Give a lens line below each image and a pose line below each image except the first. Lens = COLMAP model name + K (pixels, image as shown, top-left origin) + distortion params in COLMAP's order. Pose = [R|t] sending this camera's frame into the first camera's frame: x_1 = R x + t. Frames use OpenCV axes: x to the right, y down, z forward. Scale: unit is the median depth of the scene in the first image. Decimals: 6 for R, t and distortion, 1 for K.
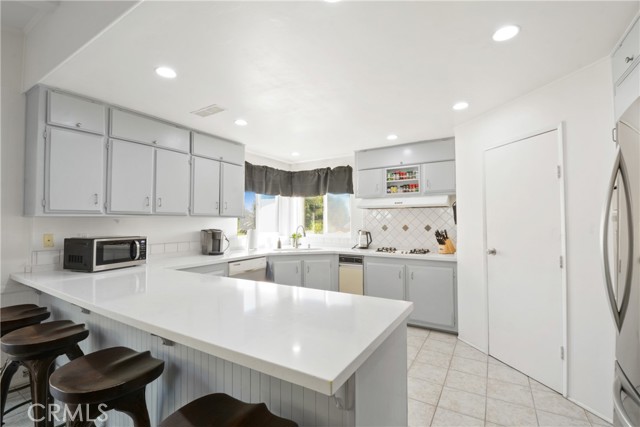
lens RADIAL K [[285.8, 0, 324.8], [0, 285.8, 214.2], [0, 0, 1]] dist [0.032928, -0.037891]
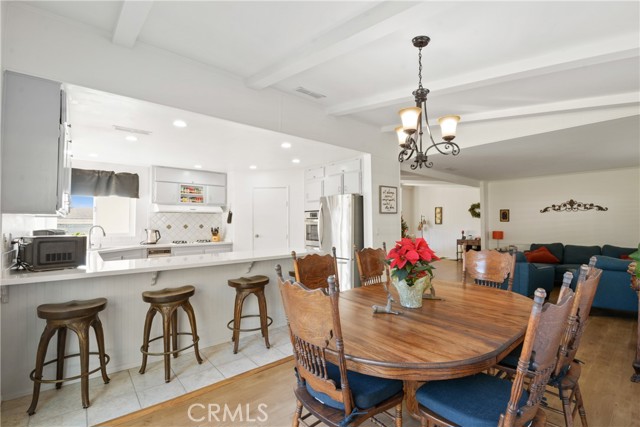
lens RADIAL K [[285.8, 0, 324.8], [0, 285.8, 214.2], [0, 0, 1]] dist [0.032928, -0.037891]
pose [[0.329154, 0.030401, 0.943787, -0.905465], [-0.023624, 0.999434, -0.023955, 0.004767], [-0.943981, -0.014411, 0.329686, -0.131590]]
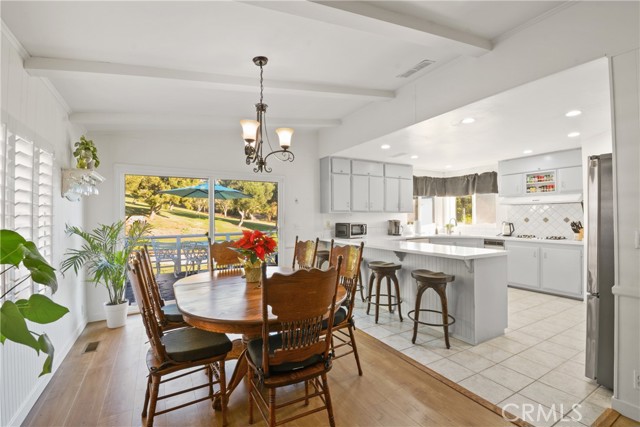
lens RADIAL K [[285.8, 0, 324.8], [0, 285.8, 214.2], [0, 0, 1]] dist [0.032928, -0.037891]
pose [[0.878426, -0.005822, -0.477844, 0.039730], [0.015473, 0.999748, 0.016264, -0.012807], [0.477629, -0.021680, 0.878294, -0.590764]]
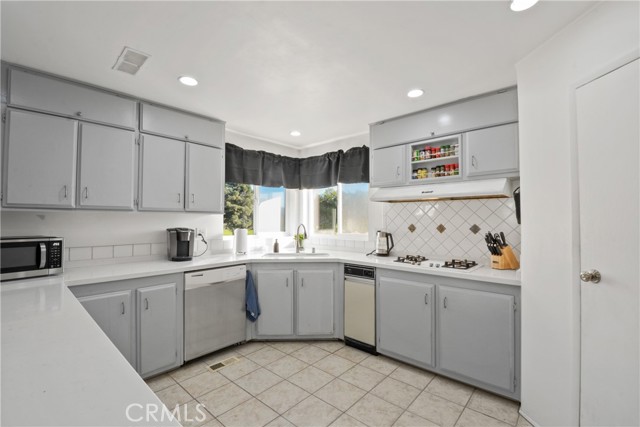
lens RADIAL K [[278.9, 0, 325.1], [0, 278.9, 213.9], [0, 0, 1]] dist [0.024149, -0.033743]
pose [[0.982572, -0.000307, -0.185882, 0.139548], [0.001335, 0.999985, 0.005401, 0.008764], [0.185877, -0.005555, 0.982557, 0.293951]]
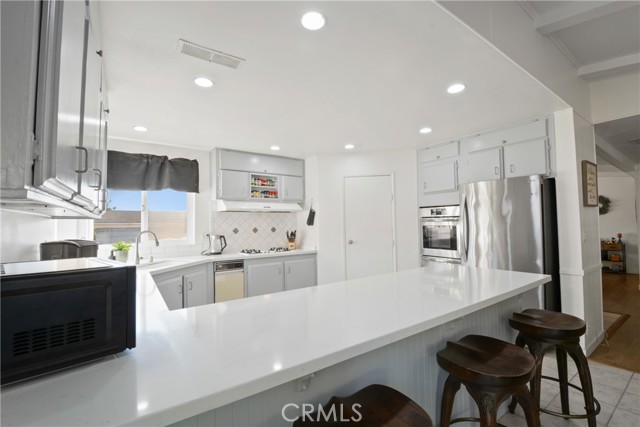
lens RADIAL K [[278.9, 0, 325.1], [0, 278.9, 213.9], [0, 0, 1]] dist [0.024149, -0.033743]
pose [[0.410928, 0.029990, 0.911175, -0.616332], [-0.011546, 0.999550, -0.027692, 0.013319], [-0.911595, 0.000859, 0.411089, 0.351836]]
